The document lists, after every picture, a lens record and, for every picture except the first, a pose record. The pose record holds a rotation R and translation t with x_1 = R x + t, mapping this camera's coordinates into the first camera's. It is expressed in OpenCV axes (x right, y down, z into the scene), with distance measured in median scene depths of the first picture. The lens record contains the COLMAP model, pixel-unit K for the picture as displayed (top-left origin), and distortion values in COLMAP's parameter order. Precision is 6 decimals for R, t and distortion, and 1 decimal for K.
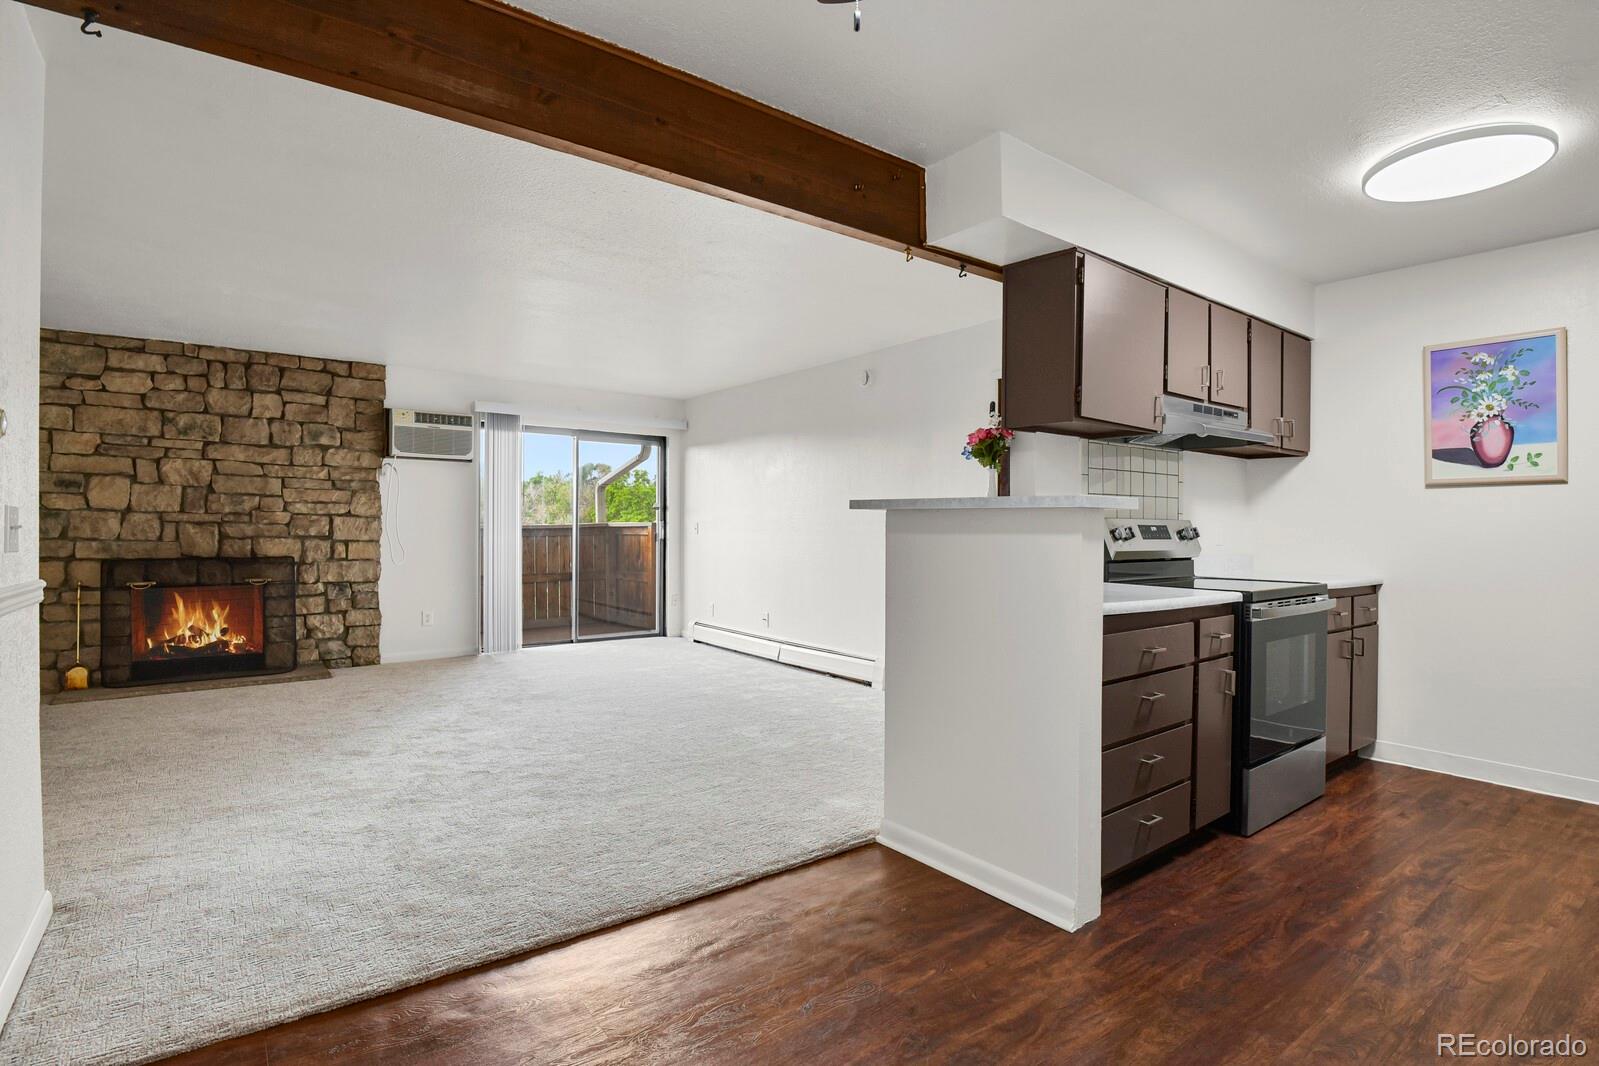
lens RADIAL K [[781.4, 0, 813.2], [0, 781.4, 529.3], [0, 0, 1]] dist [-0.021753, -0.003702]
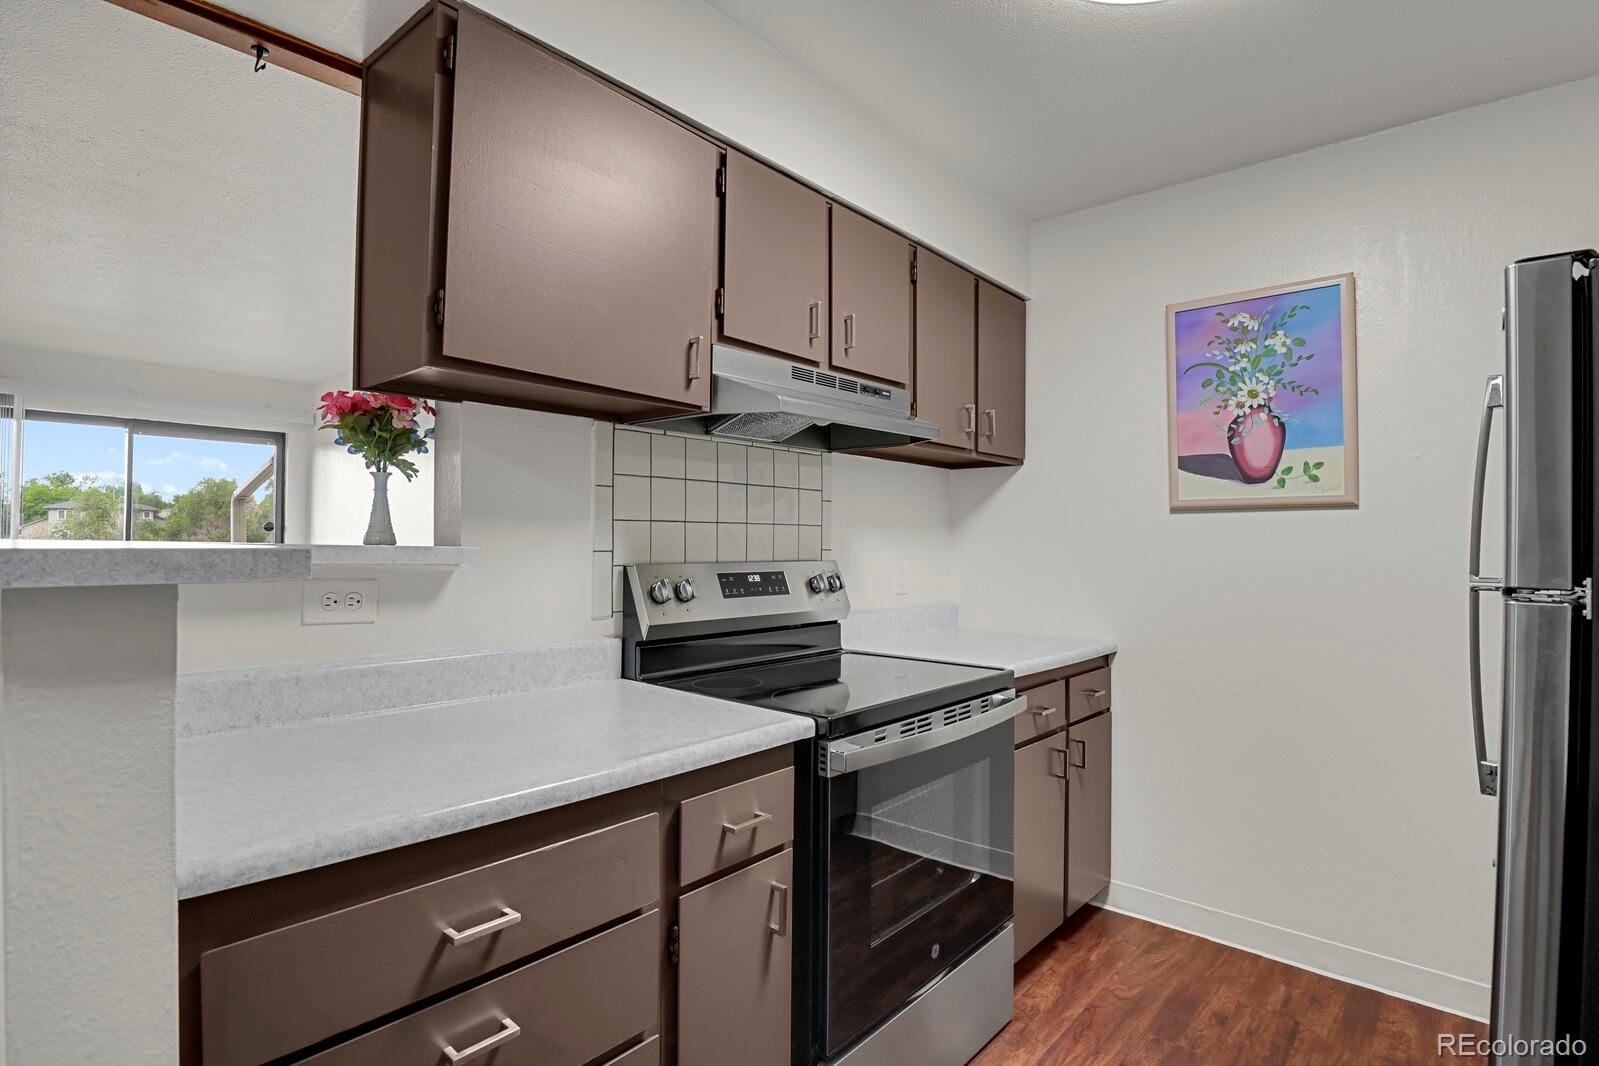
lens RADIAL K [[781.4, 0, 809.2], [0, 781.4, 530.0], [0, 0, 1]] dist [-0.021753, -0.003702]
pose [[0.981848, 0.003243, 0.189642, 0.342640], [0.000207, 0.999835, -0.018166, -0.025310], [-0.189669, 0.017875, 0.981685, 0.375609]]
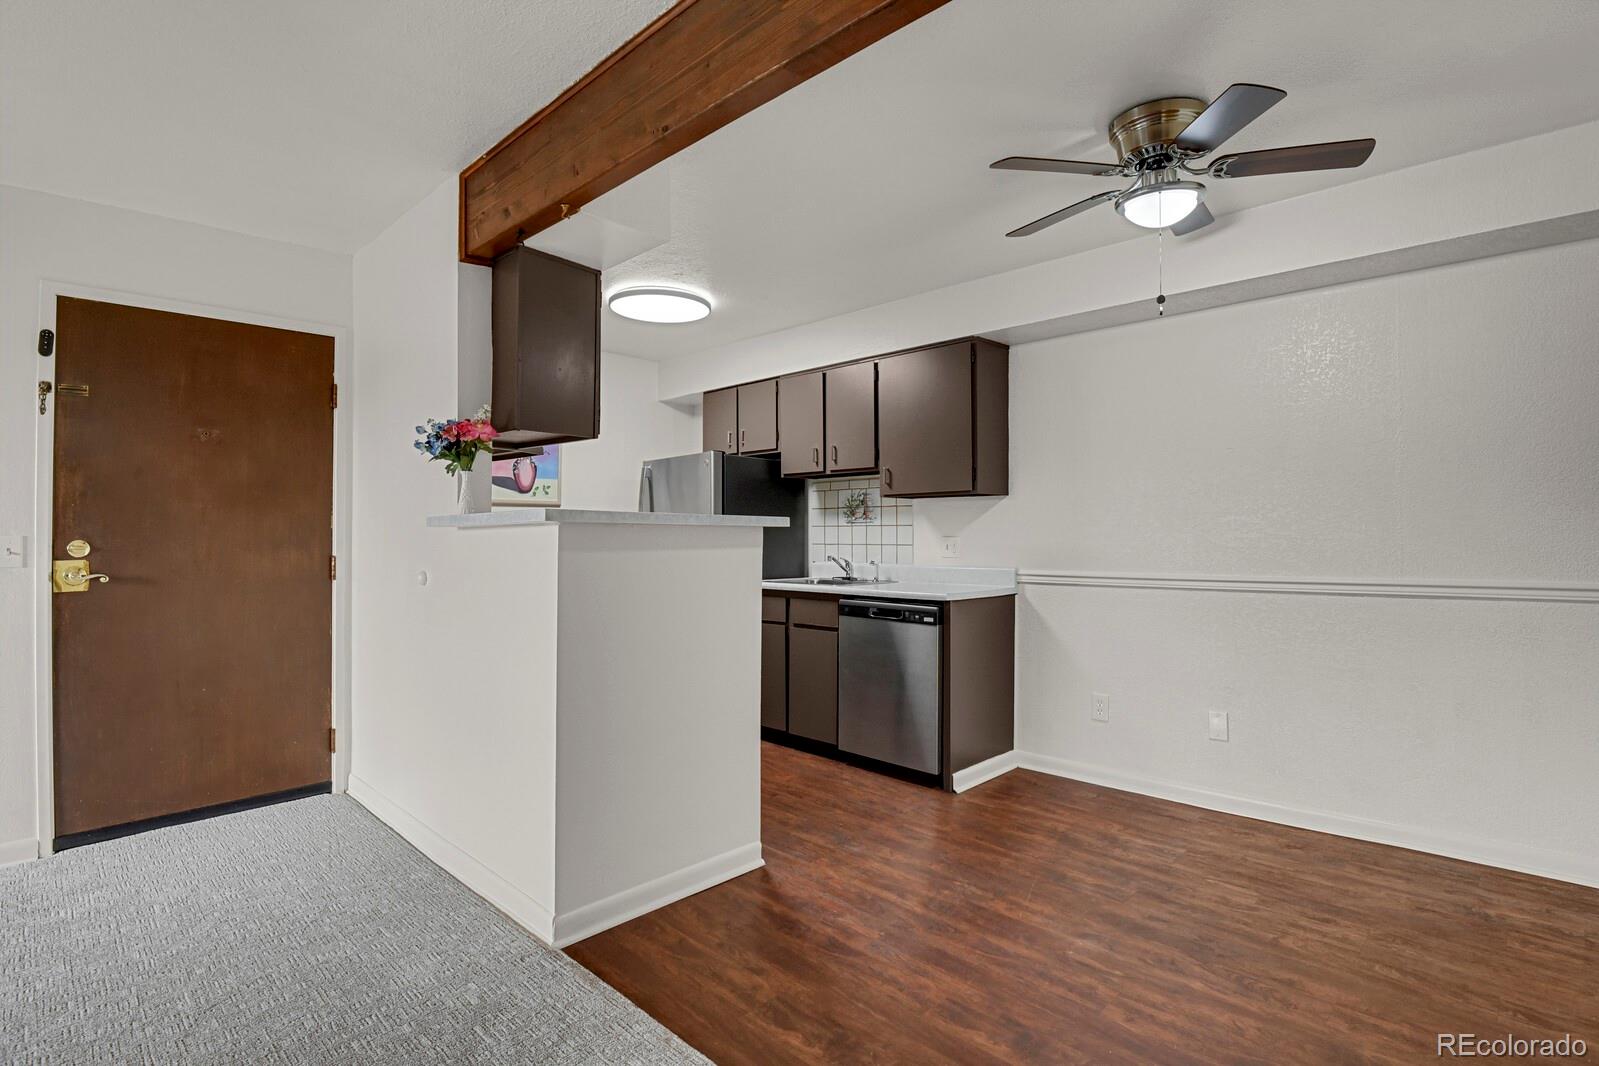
lens RADIAL K [[781.4, 0, 803.8], [0, 781.4, 528.6], [0, 0, 1]] dist [-0.021753, -0.003702]
pose [[-0.139778, 0.002462, 0.990180, -0.532717], [0.001204, 0.999997, -0.002316, -0.012221], [-0.990182, 0.000868, -0.139780, 0.640739]]
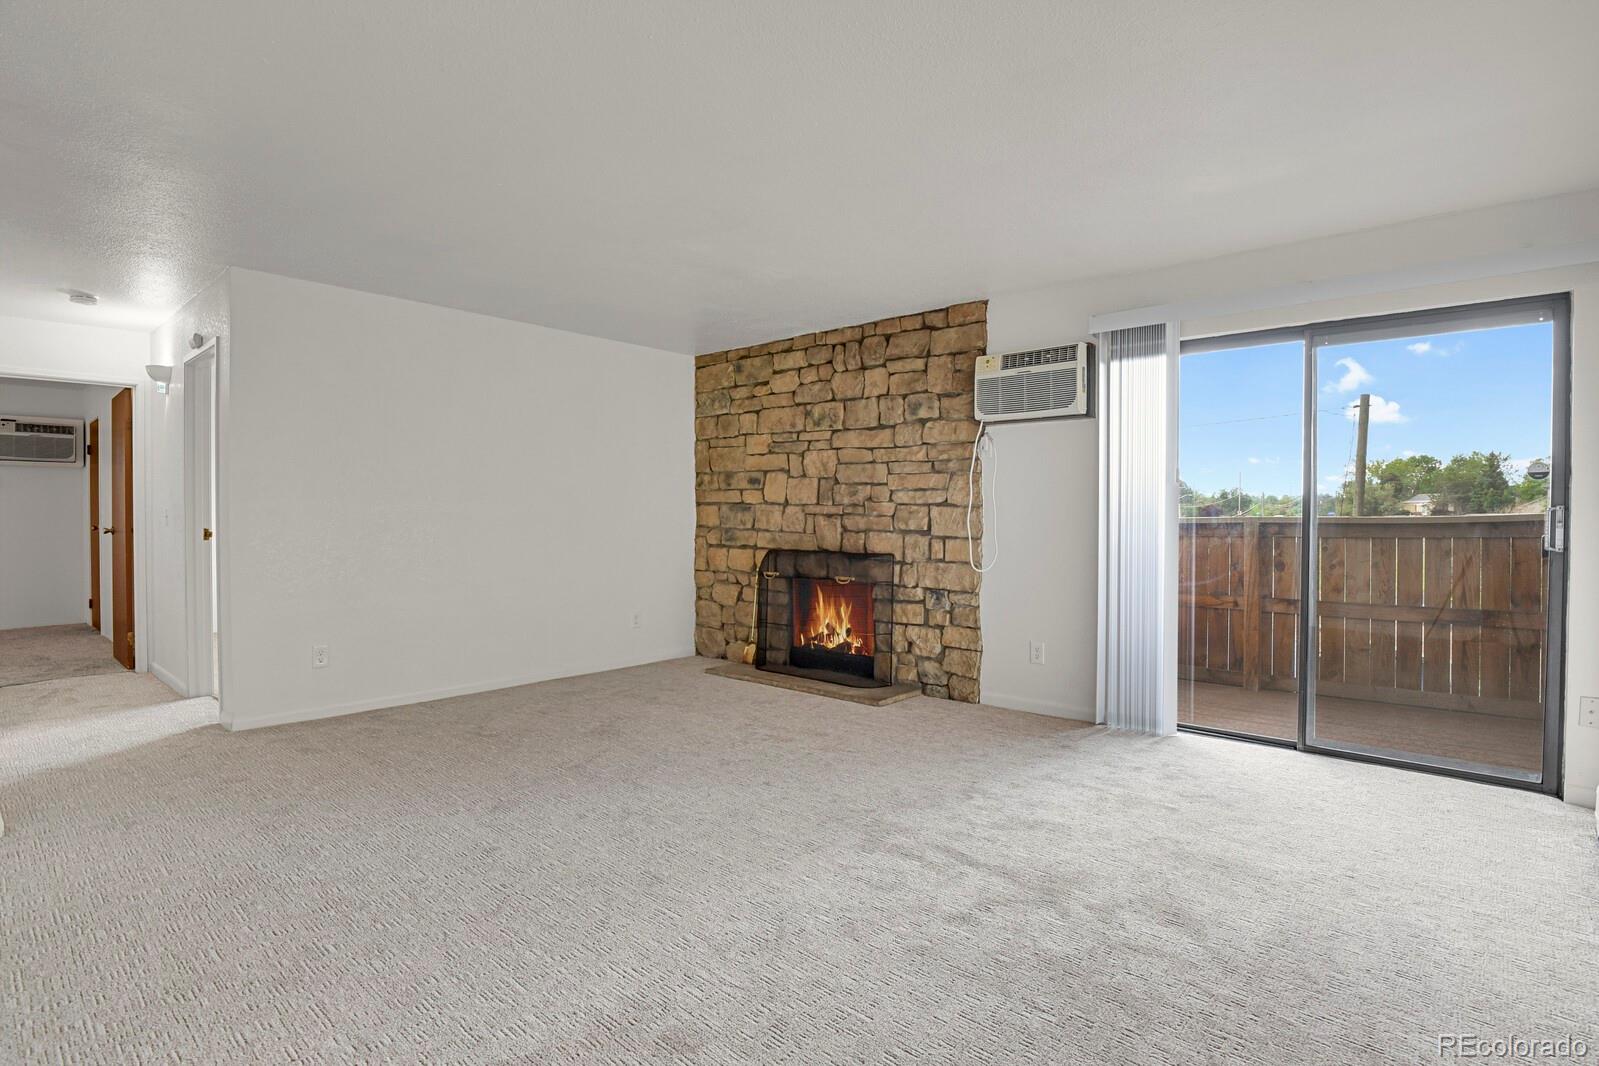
lens RADIAL K [[781.4, 0, 797.6], [0, 781.4, 529.4], [0, 0, 1]] dist [-0.021753, -0.003702]
pose [[0.189461, 0.014003, -0.981788, 0.237013], [-0.004702, 0.999900, 0.013354, -0.004842], [0.981877, 0.002086, 0.189508, 1.144218]]
